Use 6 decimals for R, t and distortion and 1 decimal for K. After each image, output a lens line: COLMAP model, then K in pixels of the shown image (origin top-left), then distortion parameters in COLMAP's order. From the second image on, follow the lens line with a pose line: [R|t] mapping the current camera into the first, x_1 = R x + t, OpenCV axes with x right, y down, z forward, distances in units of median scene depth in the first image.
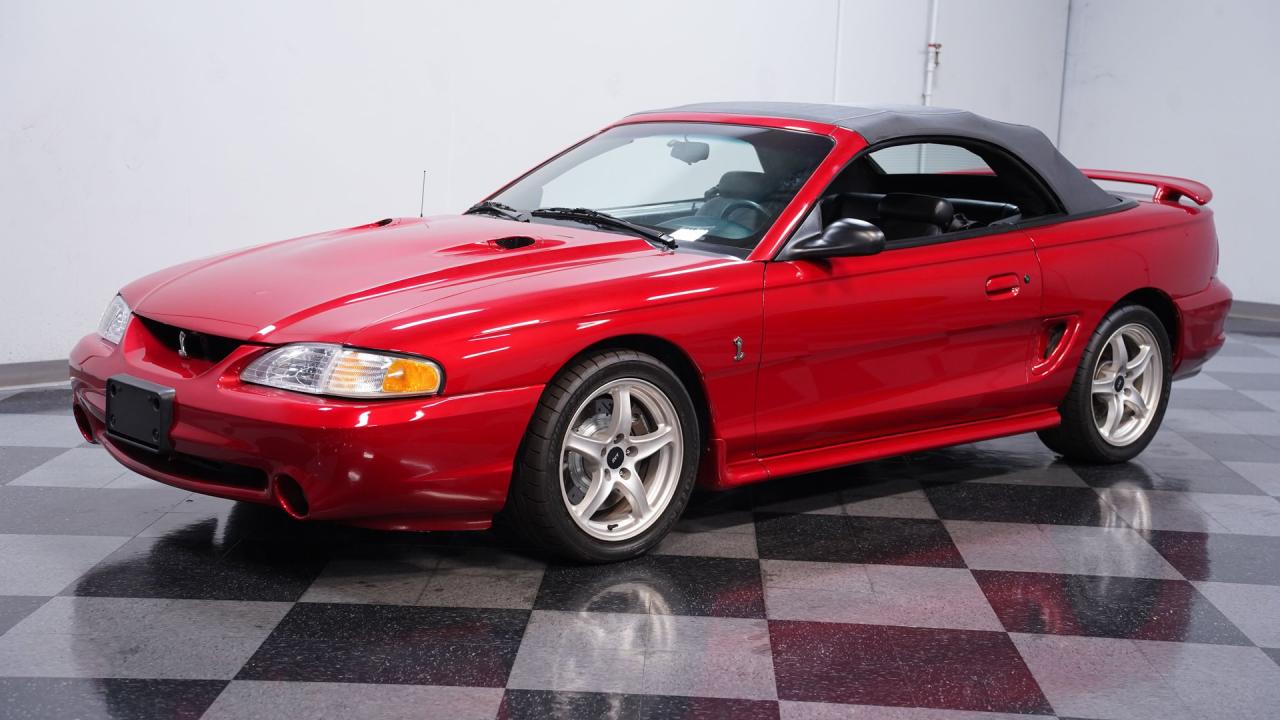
lens RADIAL K [[1713.9, 0, 640.0], [0, 1713.9, 360.0], [0, 0, 1]] dist [0.207472, 0.085793]
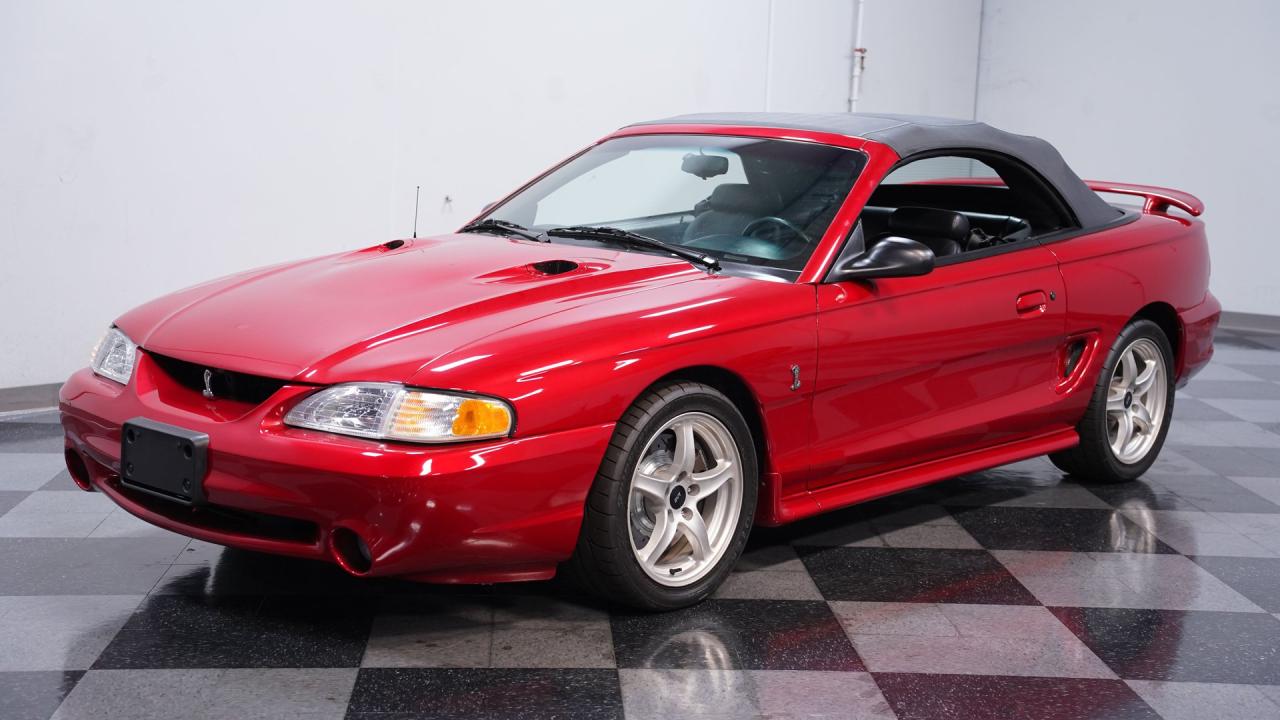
lens RADIAL K [[1713.9, 0, 640.0], [0, 1713.9, 360.0], [0, 0, 1]] dist [0.207472, 0.085793]
pose [[0.995326, -0.014326, 0.095498, -0.118933], [0.014191, 0.999897, 0.002094, -0.019360], [-0.095519, -0.000729, 0.995427, 0.067955]]
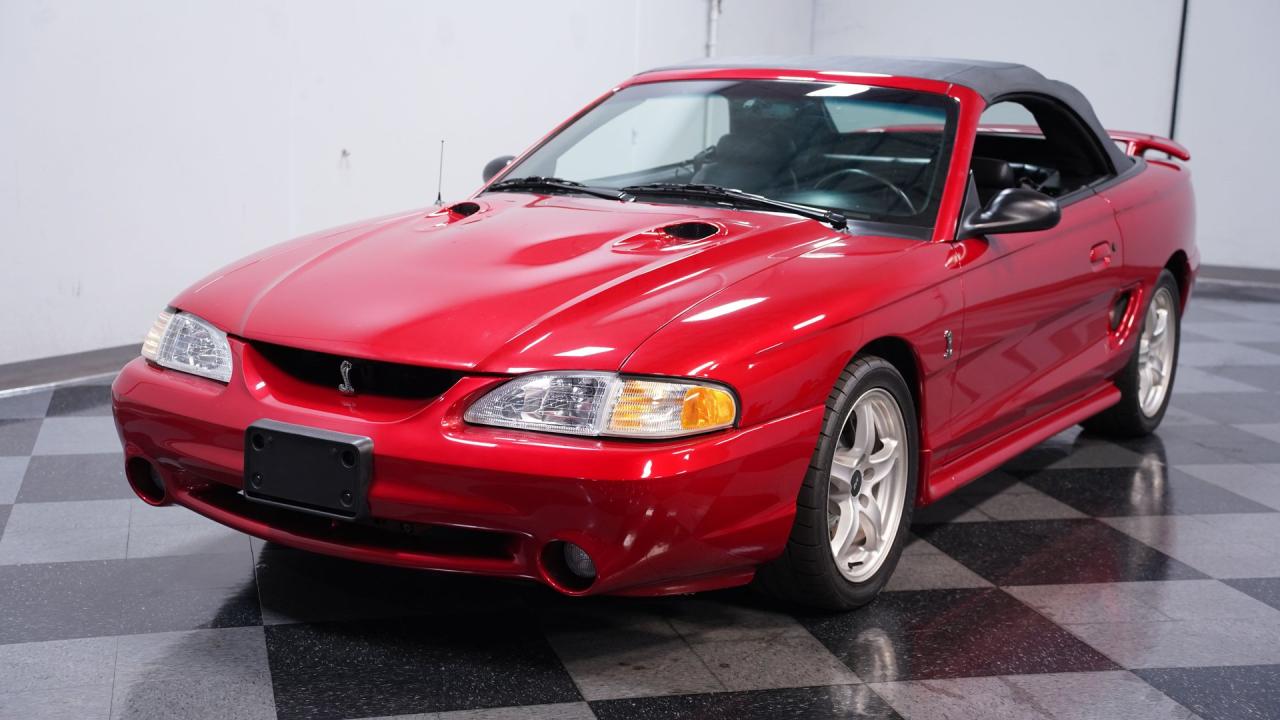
lens RADIAL K [[1713.9, 0, 640.0], [0, 1713.9, 360.0], [0, 0, 1]] dist [0.207472, 0.085793]
pose [[0.958878, -0.051900, 0.279034, -0.337374], [0.043209, 0.998373, 0.037212, -0.038182], [-0.280511, -0.023625, 0.959560, 0.211736]]
